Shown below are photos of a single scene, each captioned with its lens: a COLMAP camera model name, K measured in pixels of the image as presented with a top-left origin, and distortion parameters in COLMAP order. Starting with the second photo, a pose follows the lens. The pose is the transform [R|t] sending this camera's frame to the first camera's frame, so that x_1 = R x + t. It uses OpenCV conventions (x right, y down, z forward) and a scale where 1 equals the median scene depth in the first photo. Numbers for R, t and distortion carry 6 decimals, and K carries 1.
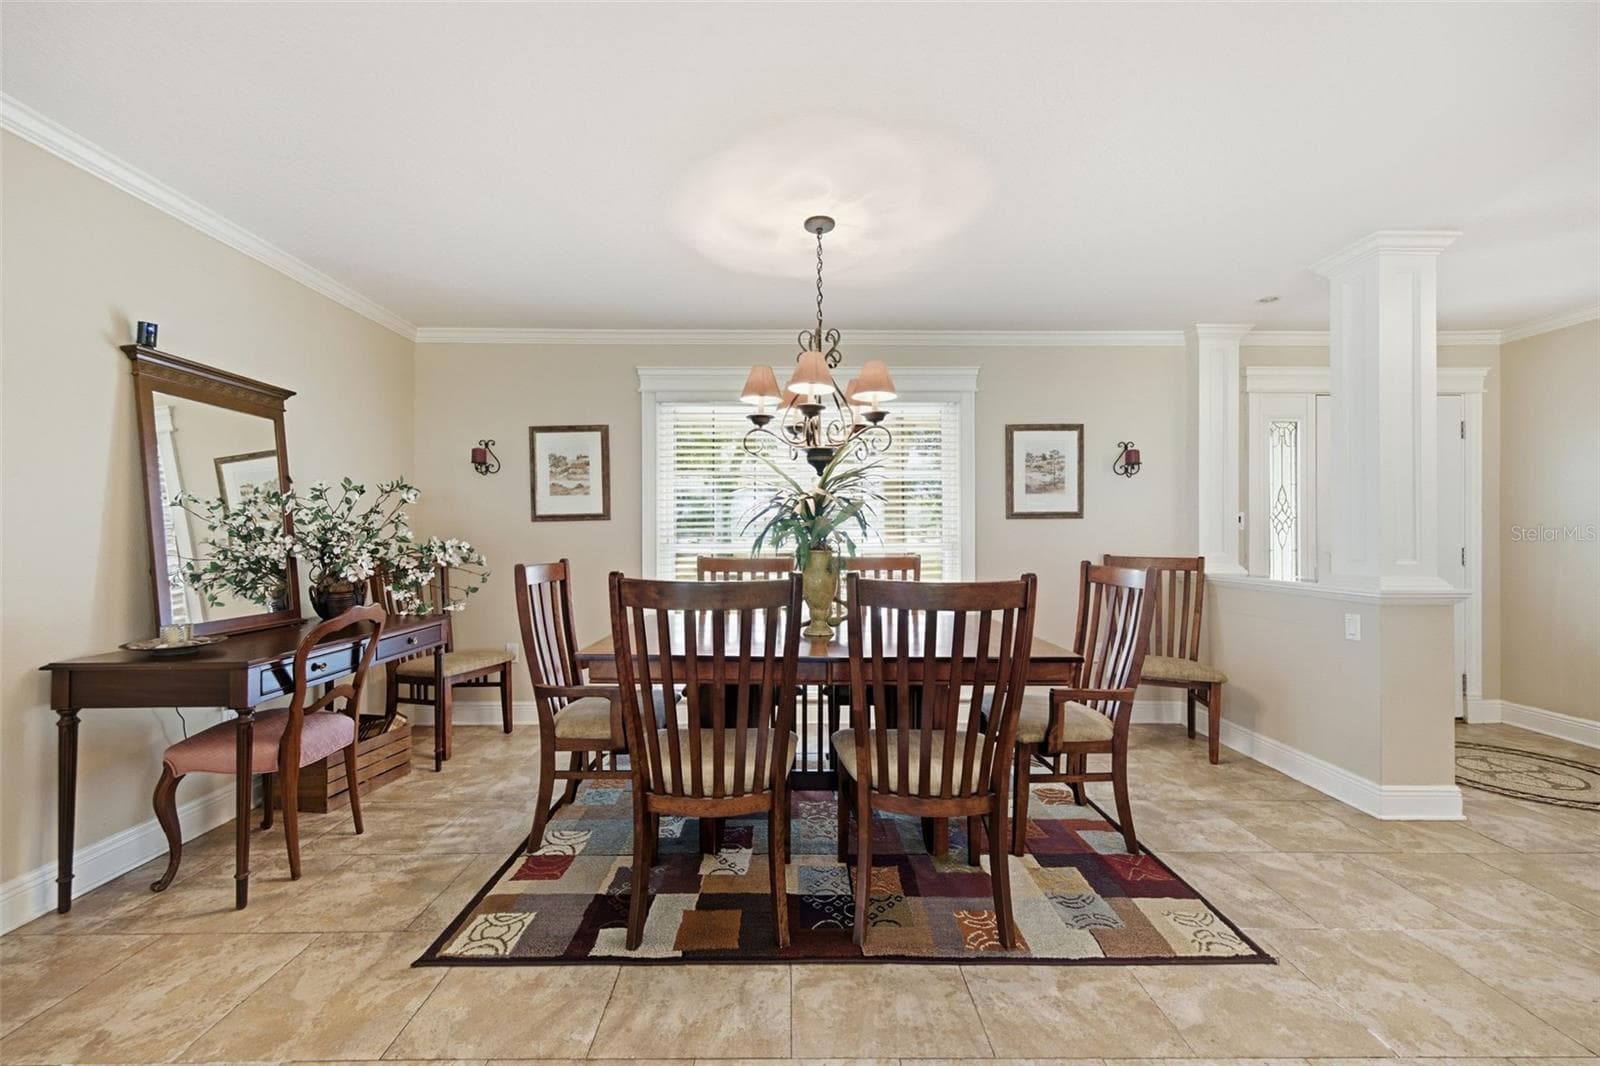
lens RADIAL K [[614.3, 0, 800.0], [0, 614.3, 533.0], [0, 0, 1]] dist [-0.001526, -0.000303]
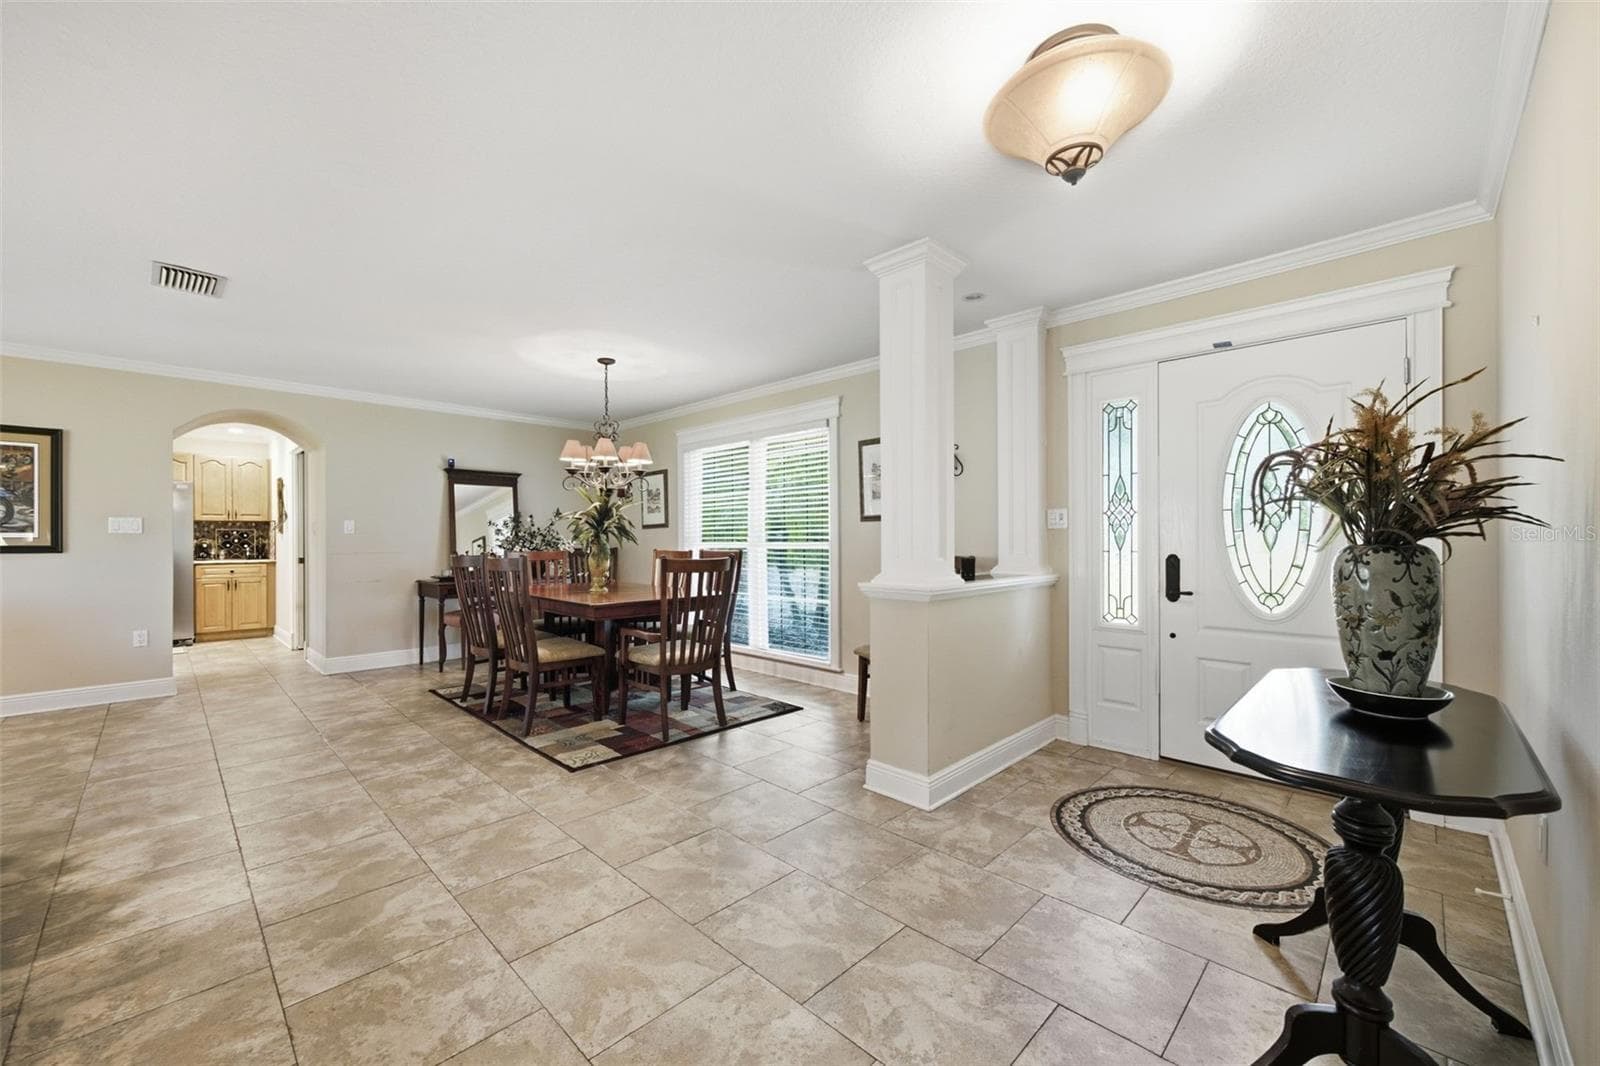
lens RADIAL K [[614.3, 0, 800.0], [0, 614.3, 533.0], [0, 0, 1]] dist [-0.001526, -0.000303]
pose [[0.715662, -0.009270, -0.698385, 1.840675], [0.008500, 0.999953, -0.004563, 0.008047], [0.698395, -0.002671, 0.715708, 0.129045]]
